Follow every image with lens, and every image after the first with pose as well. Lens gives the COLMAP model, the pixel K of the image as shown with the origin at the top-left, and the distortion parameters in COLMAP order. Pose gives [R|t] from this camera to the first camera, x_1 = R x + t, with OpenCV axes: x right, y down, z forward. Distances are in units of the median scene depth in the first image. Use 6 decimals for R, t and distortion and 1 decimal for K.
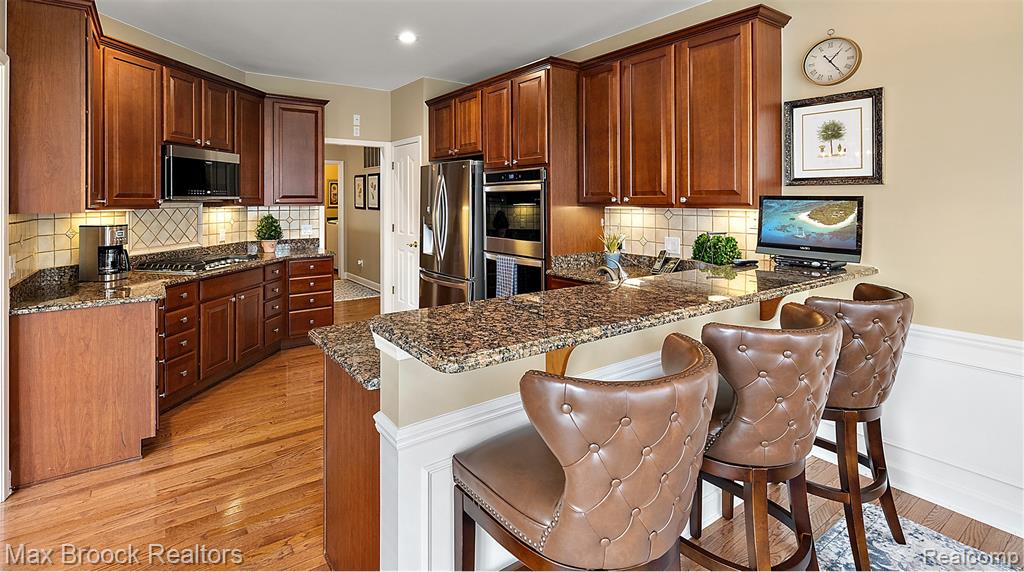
lens RADIAL K [[472.2, 0, 458.8], [0, 472.2, 195.6], [0, 0, 1]] dist [0.001960, 0.000266]
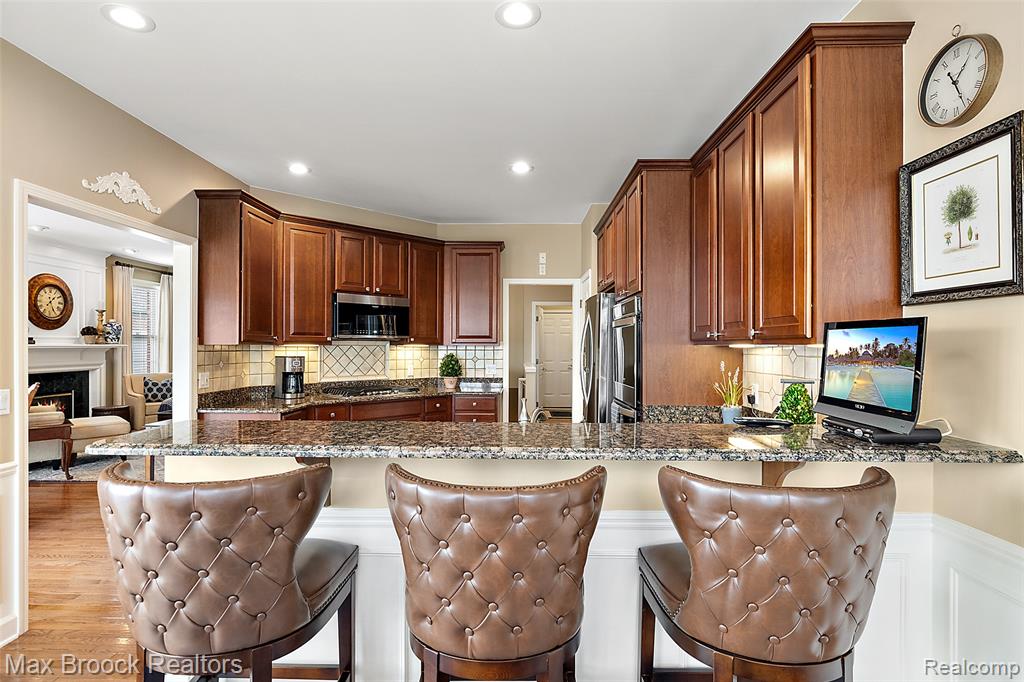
lens RADIAL K [[514.2, 0, 512.0], [0, 514.2, 341.0], [0, 0, 1]] dist [0.000040, -0.000429]
pose [[0.828919, -0.000519, -0.559369, 0.499243], [-0.001371, 0.999995, -0.002960, 0.020269], [0.559367, 0.003221, 0.828914, 0.139709]]
